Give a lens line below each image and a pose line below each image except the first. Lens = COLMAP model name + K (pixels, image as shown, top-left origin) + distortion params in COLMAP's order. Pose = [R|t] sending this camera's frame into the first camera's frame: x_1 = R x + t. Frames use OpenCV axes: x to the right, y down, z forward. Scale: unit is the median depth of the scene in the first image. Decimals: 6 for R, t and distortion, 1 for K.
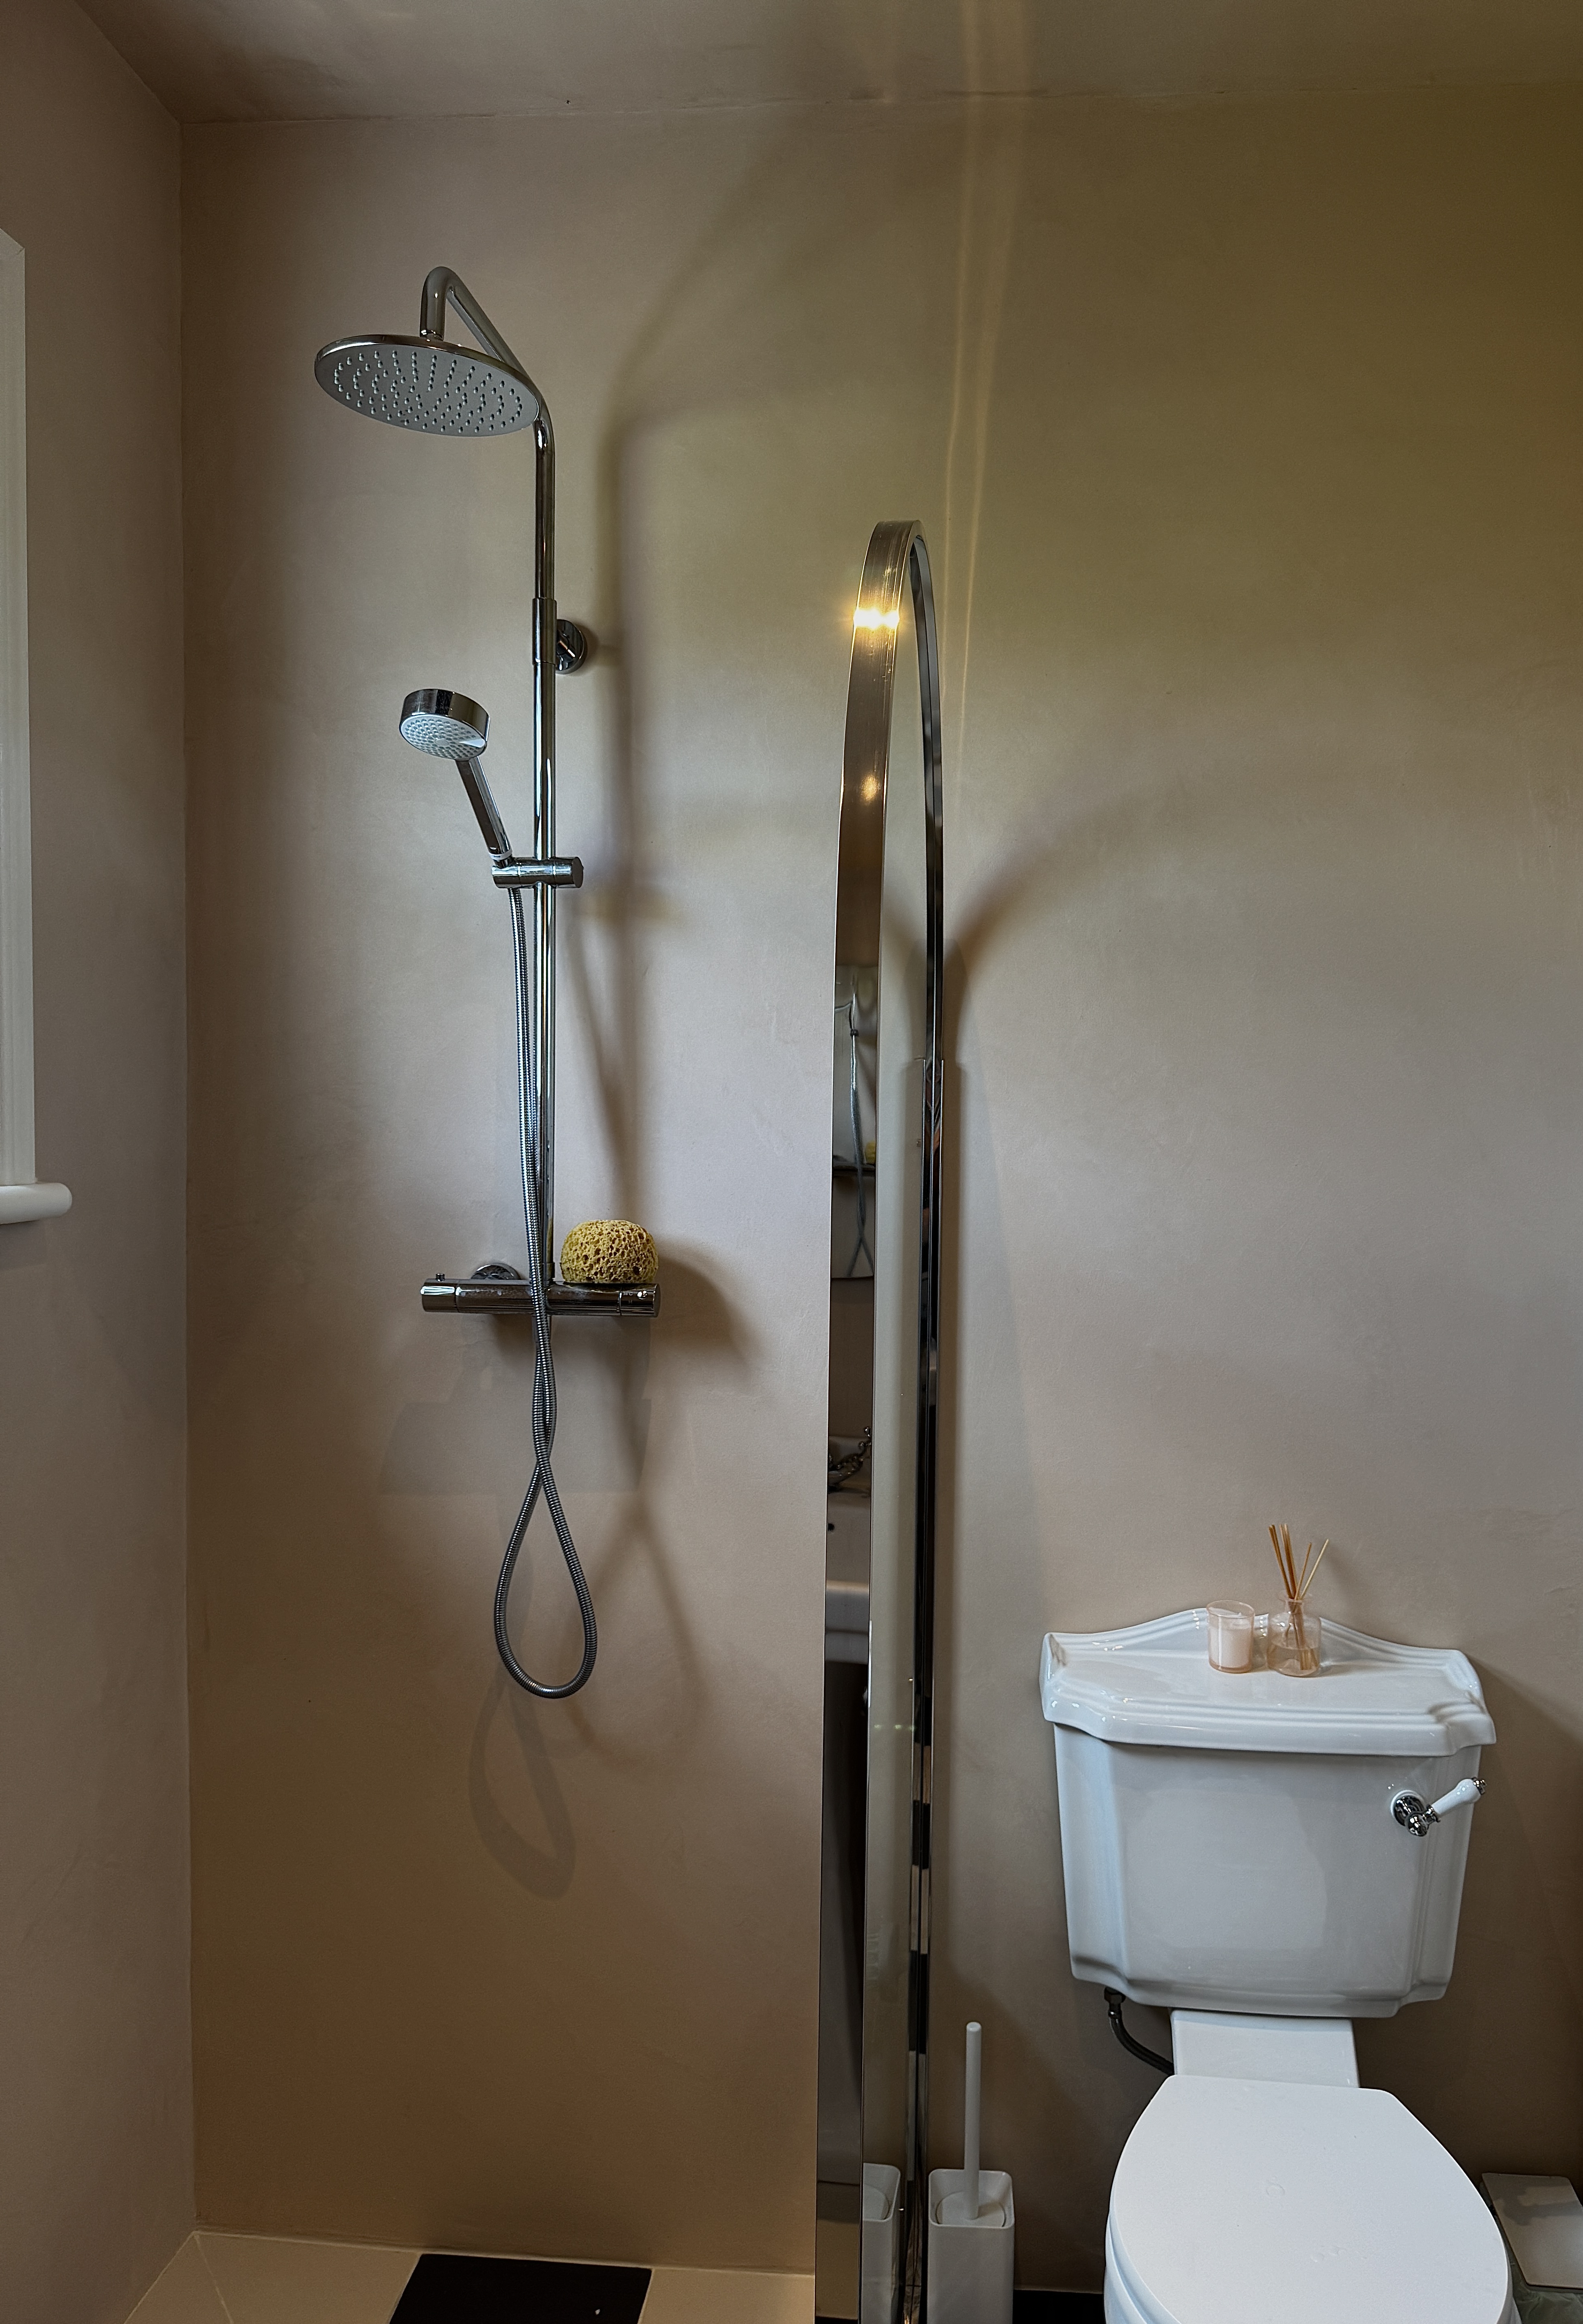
lens RADIAL K [[1684.4, 0, 834.2], [0, 1684.4, 1169.3], [0, 0, 1]] dist [0.076362, -0.142244]
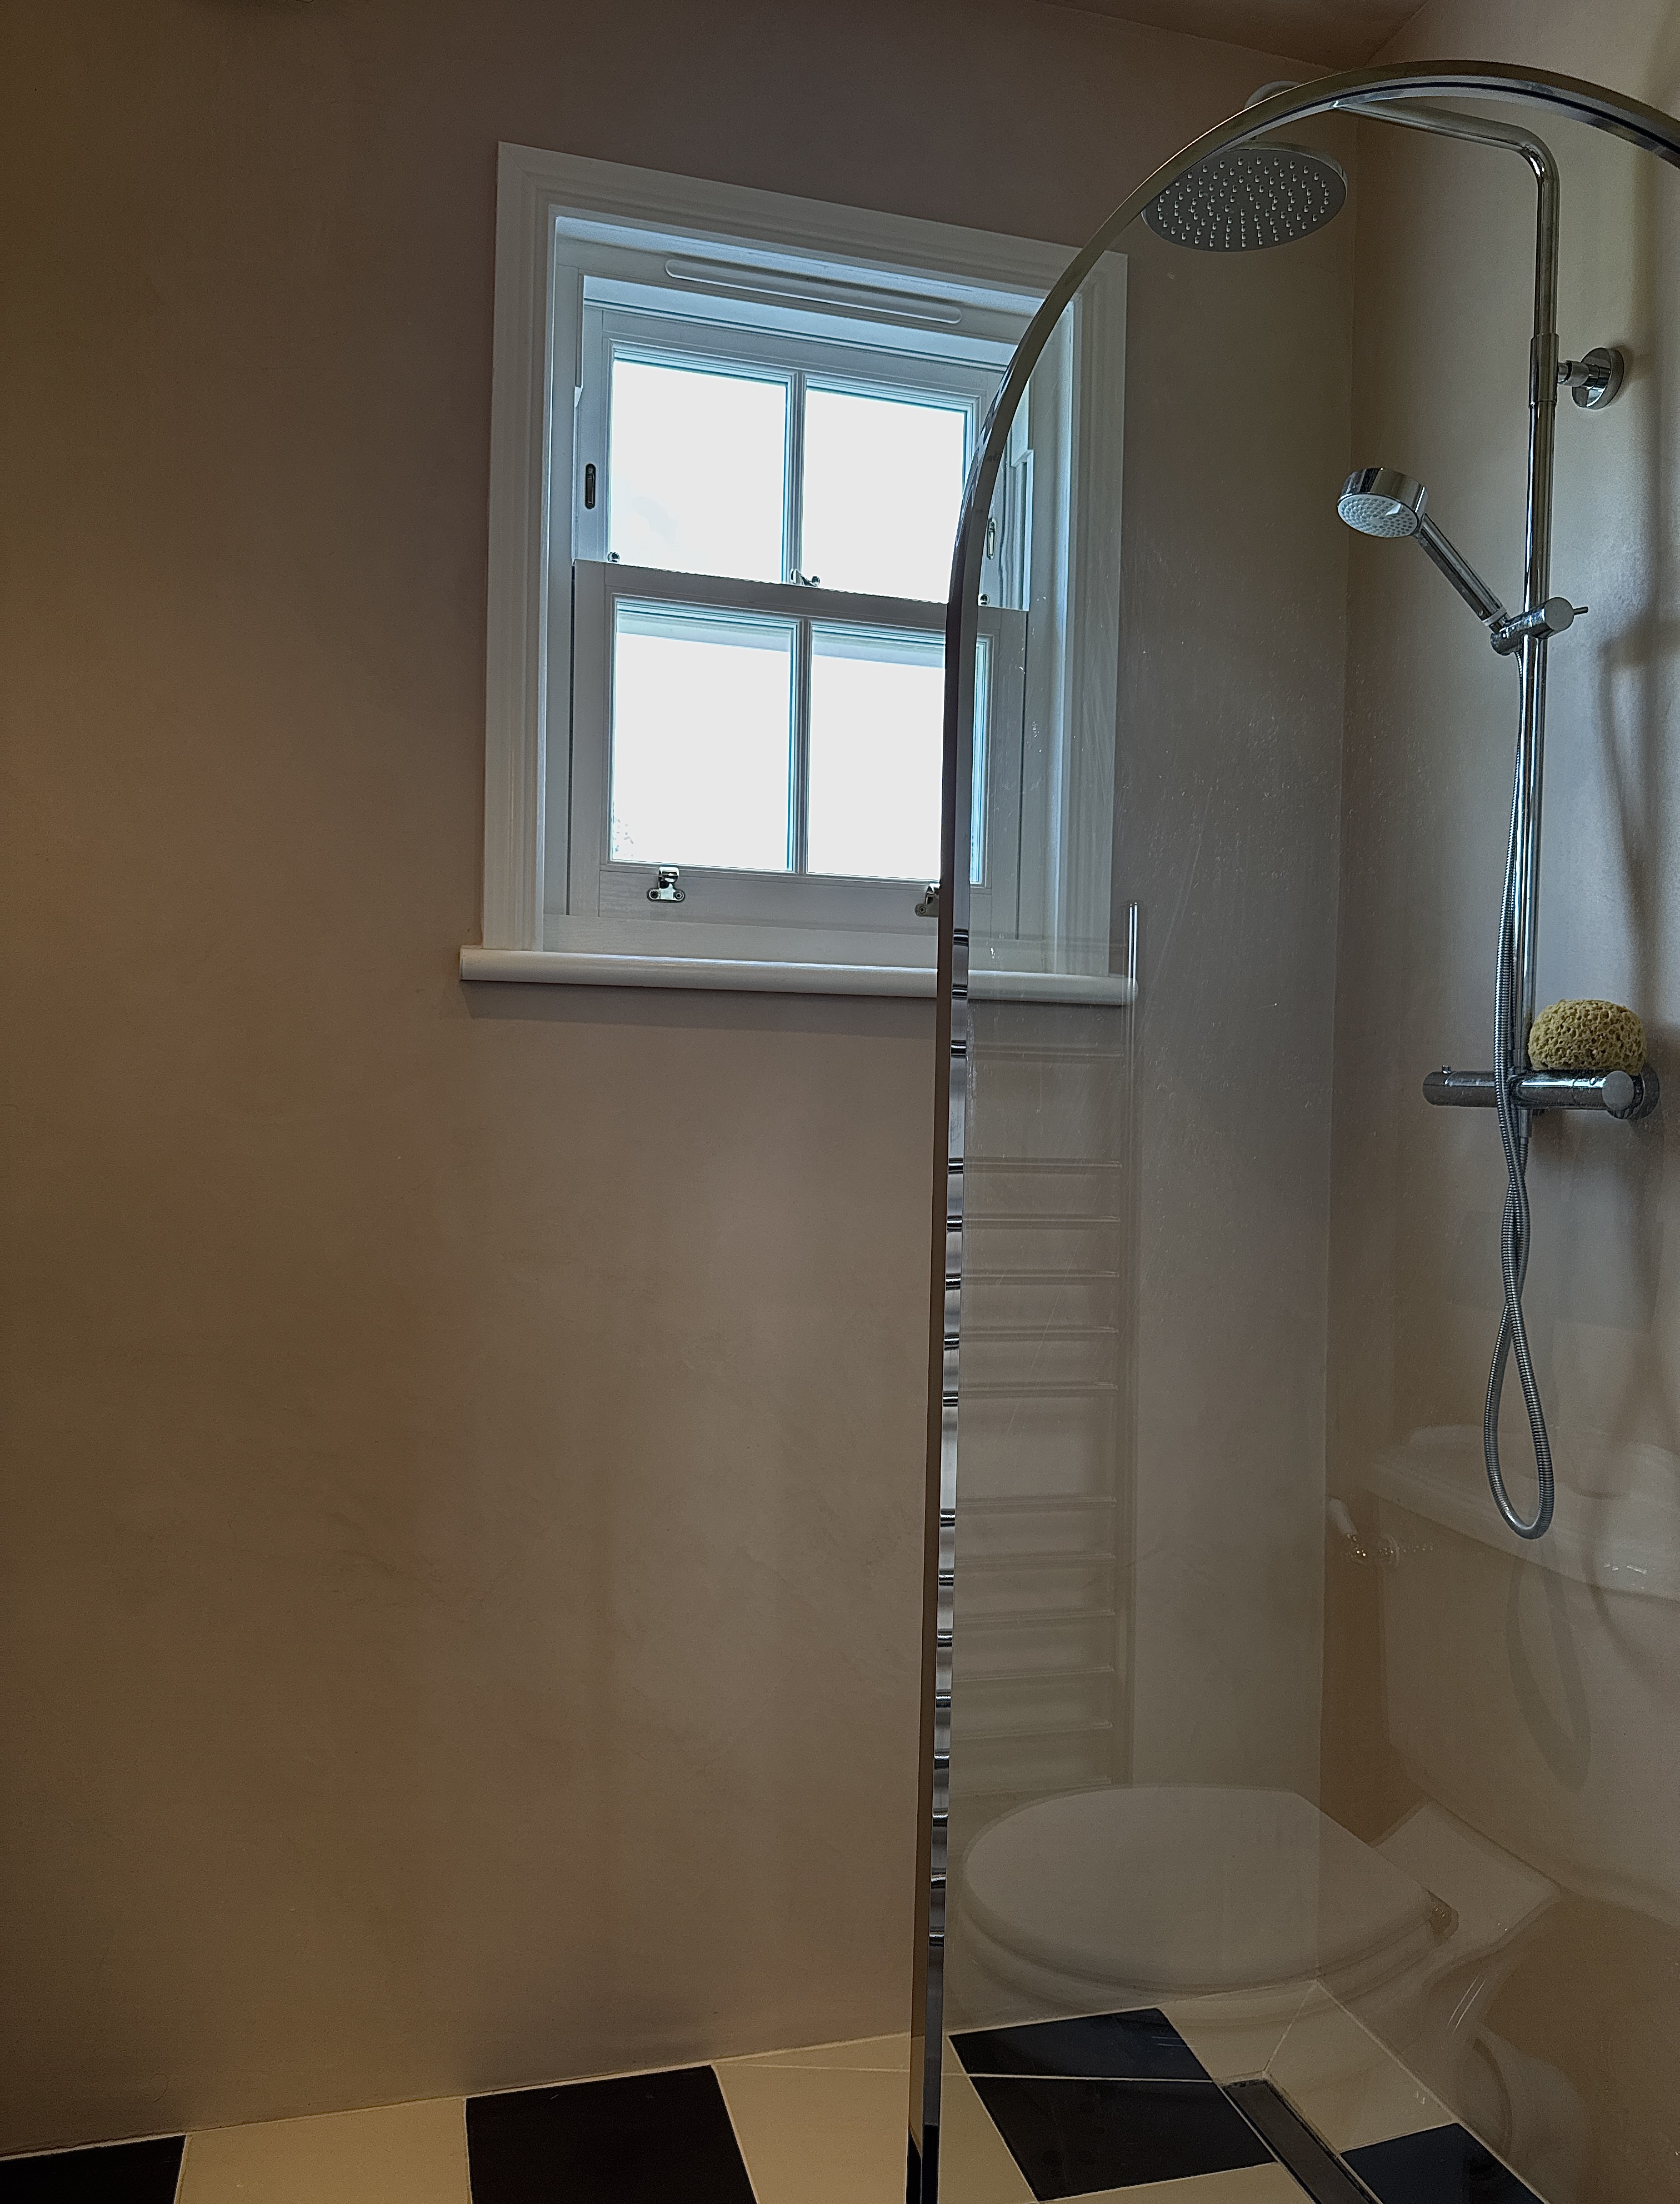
lens RADIAL K [[1581.7, 0, 840.0], [0, 1581.7, 1102.0], [0, 0, 1]] dist [-0.021049, 0.001908]
pose [[0.357125, -0.000584, -0.934056, 0.477995], [-0.063623, 0.997662, -0.024949, 0.124875], [0.931887, 0.068337, 0.356253, 0.351873]]
